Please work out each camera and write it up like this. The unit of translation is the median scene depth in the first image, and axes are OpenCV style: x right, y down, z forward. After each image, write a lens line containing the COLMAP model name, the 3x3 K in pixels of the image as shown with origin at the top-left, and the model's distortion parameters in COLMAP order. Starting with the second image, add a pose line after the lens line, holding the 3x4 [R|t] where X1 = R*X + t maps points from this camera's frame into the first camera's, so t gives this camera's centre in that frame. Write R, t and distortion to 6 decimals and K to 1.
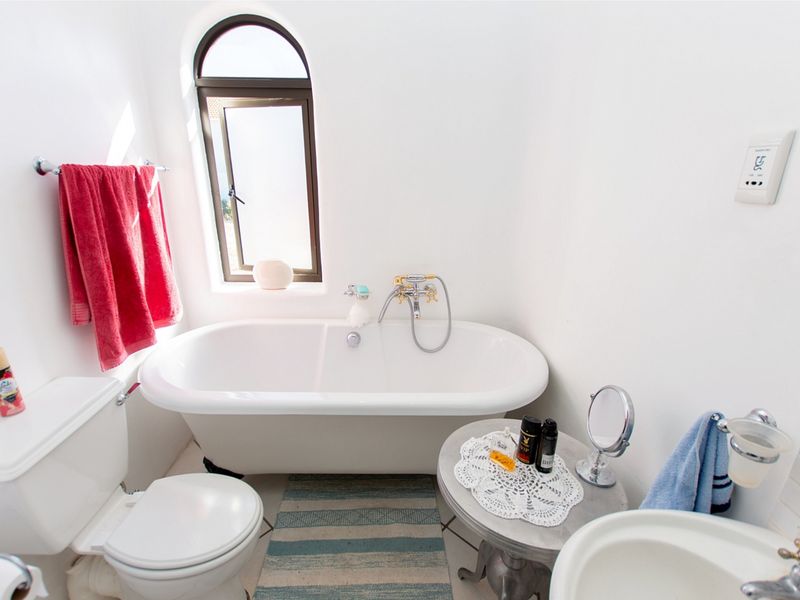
lens RADIAL K [[394.9, 0, 397.7], [0, 394.9, 294.9], [0, 0, 1]] dist [0.000350, -0.001349]
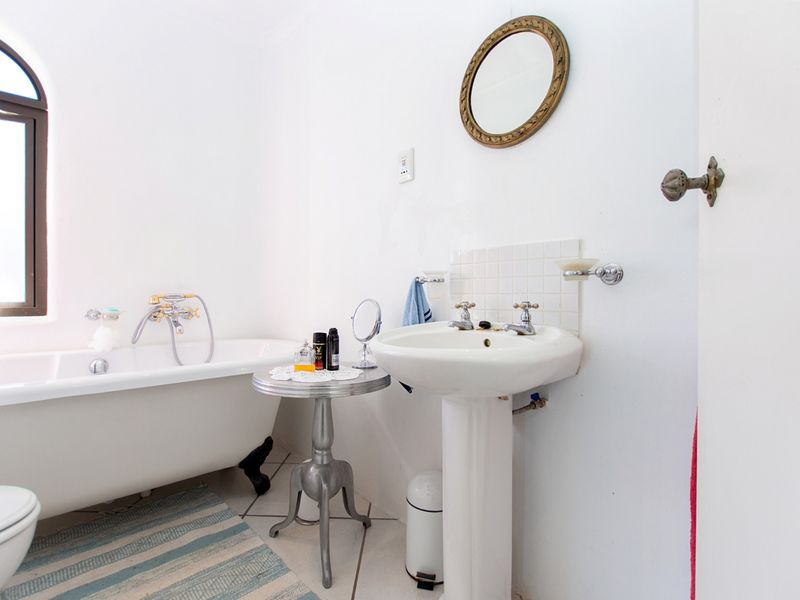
lens RADIAL K [[394.9, 0, 397.7], [0, 394.9, 294.9], [0, 0, 1]] dist [0.000350, -0.001349]
pose [[0.744021, -0.009654, 0.668086, -0.265278], [0.222209, 0.946555, -0.233787, 0.410258], [-0.630124, 0.322397, 0.706402, -0.123917]]
